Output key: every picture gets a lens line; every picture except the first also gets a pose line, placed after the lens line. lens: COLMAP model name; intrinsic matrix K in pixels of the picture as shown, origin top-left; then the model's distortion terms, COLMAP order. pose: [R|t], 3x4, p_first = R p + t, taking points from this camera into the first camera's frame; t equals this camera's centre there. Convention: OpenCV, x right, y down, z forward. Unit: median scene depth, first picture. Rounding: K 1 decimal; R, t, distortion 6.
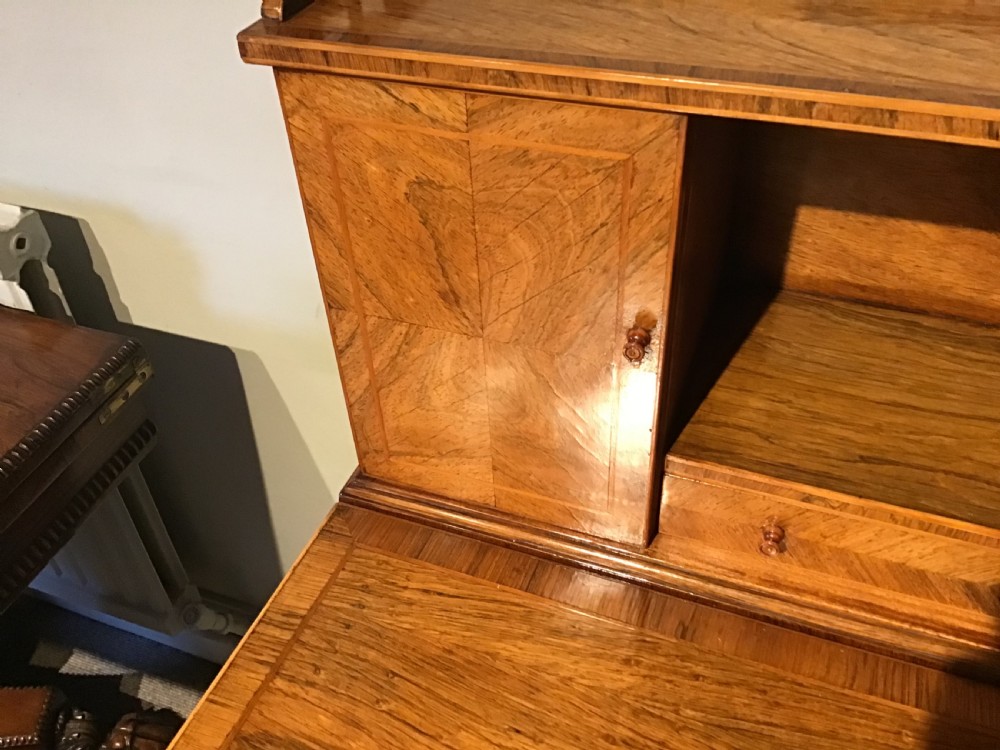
lens RADIAL K [[910.3, 0, 497.5], [0, 910.3, 372.0], [0, 0, 1]] dist [0.116643, -0.248384]
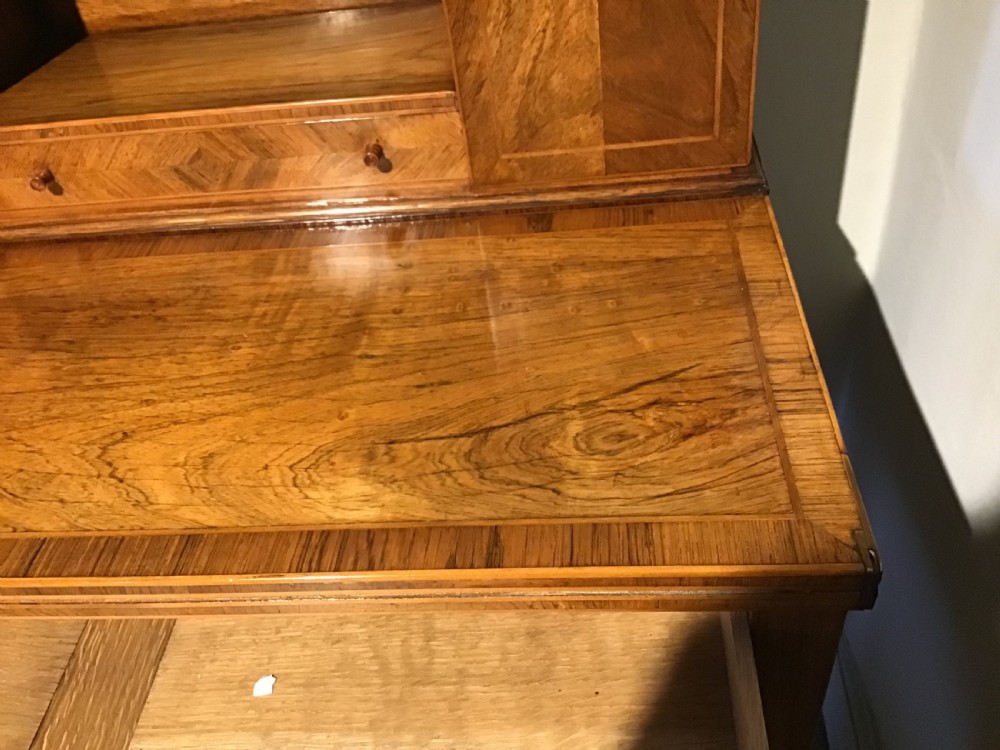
lens RADIAL K [[917.4, 0, 500.0], [0, 917.4, 375.0], [0, 0, 1]] dist [0.112425, -0.281251]
pose [[0.951040, -0.242286, 0.191885, 0.616726], [0.247071, 0.968997, -0.001041, 0.634260], [-0.185683, 0.048399, 0.981417, -0.422135]]
